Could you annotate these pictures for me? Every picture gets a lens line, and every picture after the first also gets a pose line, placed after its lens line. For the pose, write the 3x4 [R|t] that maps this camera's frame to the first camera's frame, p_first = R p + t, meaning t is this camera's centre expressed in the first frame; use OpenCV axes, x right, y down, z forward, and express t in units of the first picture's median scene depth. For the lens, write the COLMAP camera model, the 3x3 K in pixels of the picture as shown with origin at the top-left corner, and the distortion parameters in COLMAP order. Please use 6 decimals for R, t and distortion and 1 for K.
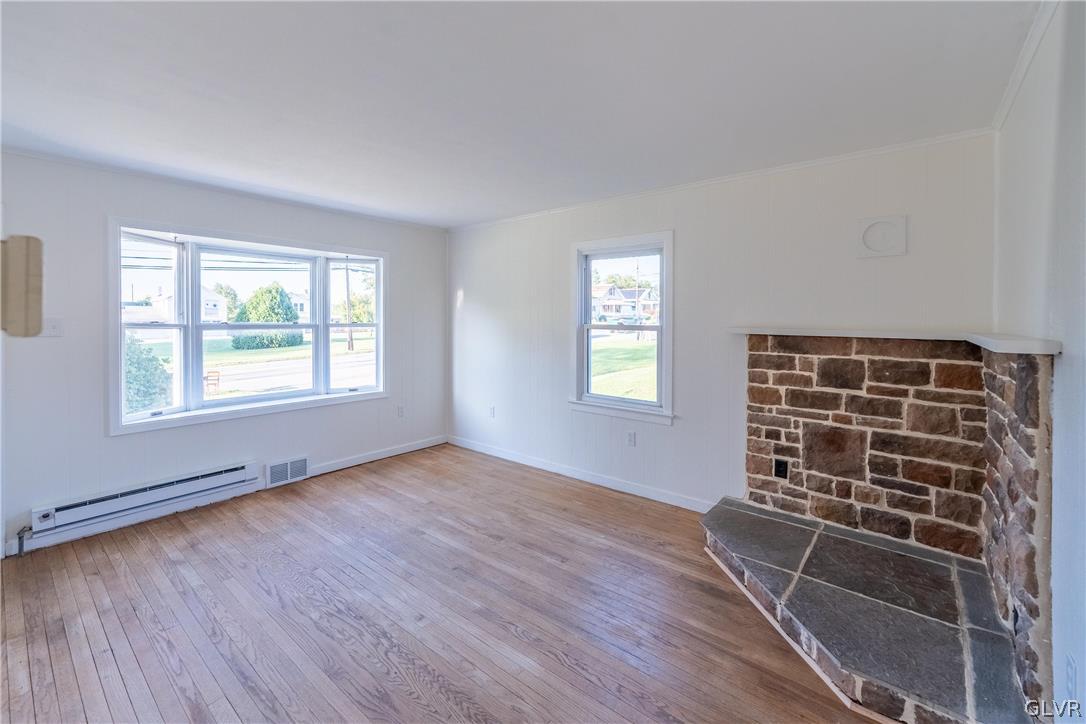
lens RADIAL K [[445.3, 0, 529.1], [0, 445.3, 319.1], [0, 0, 1]] dist [0.000444, 0.000128]
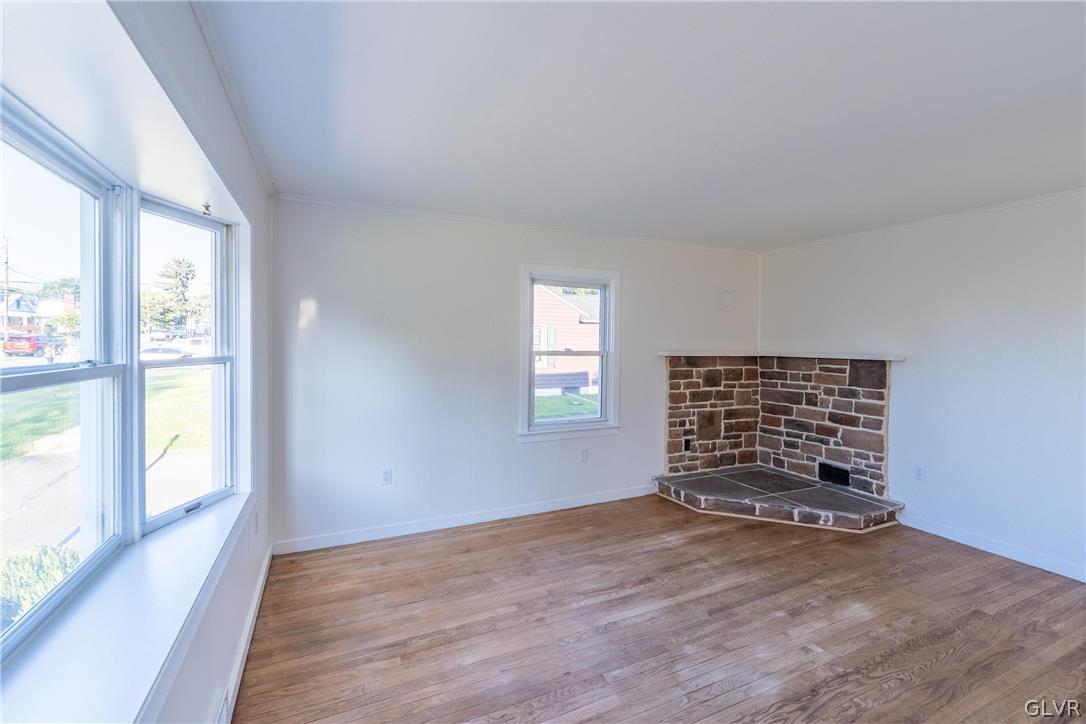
lens RADIAL K [[445.3, 0, 529.3], [0, 445.3, 343.4], [0, 0, 1]] dist [0.000444, 0.000128]
pose [[0.454945, -0.006128, 0.890498, -1.039577], [-0.003146, 0.999959, 0.008489, -0.018761], [-0.890514, -0.006664, 0.454907, 0.810277]]
